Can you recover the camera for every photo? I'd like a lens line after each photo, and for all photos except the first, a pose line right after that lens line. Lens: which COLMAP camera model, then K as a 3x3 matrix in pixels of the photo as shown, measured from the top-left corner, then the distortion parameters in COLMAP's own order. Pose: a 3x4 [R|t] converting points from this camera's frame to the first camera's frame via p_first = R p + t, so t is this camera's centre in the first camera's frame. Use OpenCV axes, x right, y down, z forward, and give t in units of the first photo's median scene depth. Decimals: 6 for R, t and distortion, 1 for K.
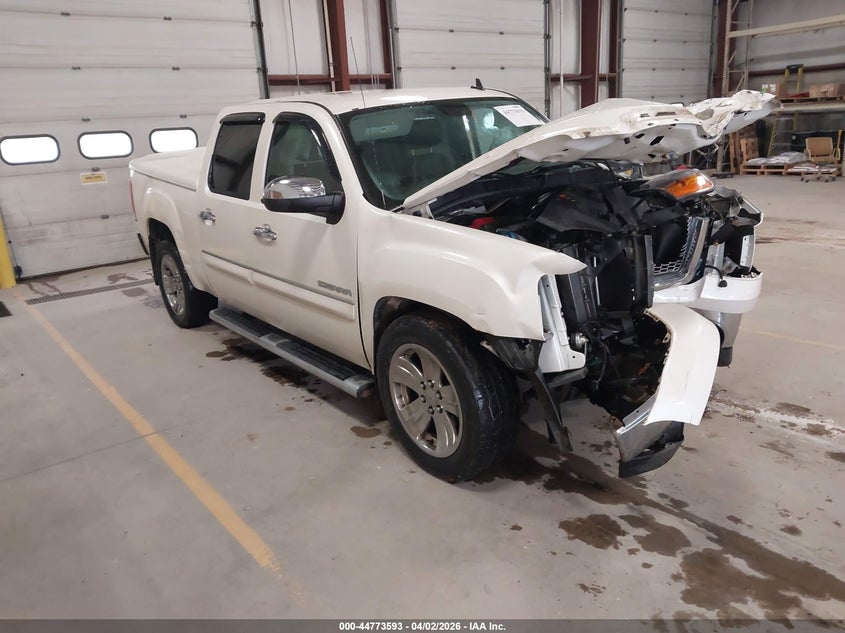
lens RADIAL K [[665.8, 0, 447.7], [0, 665.8, 317.7], [0, 0, 1]] dist [0.001463, -0.001638]
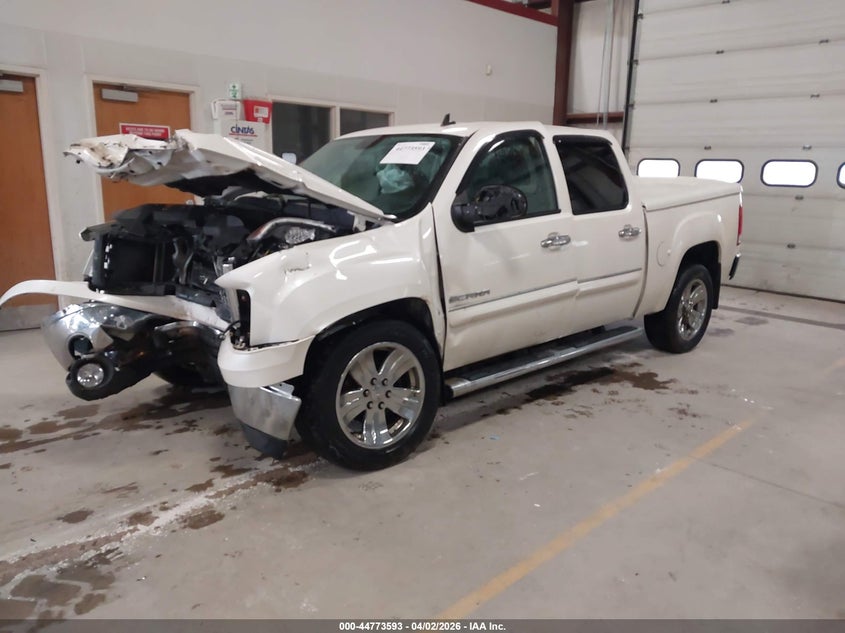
lens RADIAL K [[665.8, 0, 428.5], [0, 665.8, 311.9], [0, 0, 1]] dist [0.001463, -0.001638]
pose [[0.095058, 0.272635, -0.957410, 1.146065], [-0.311408, 0.921639, 0.231530, -0.337643], [0.945510, 0.276137, 0.172510, 0.961056]]
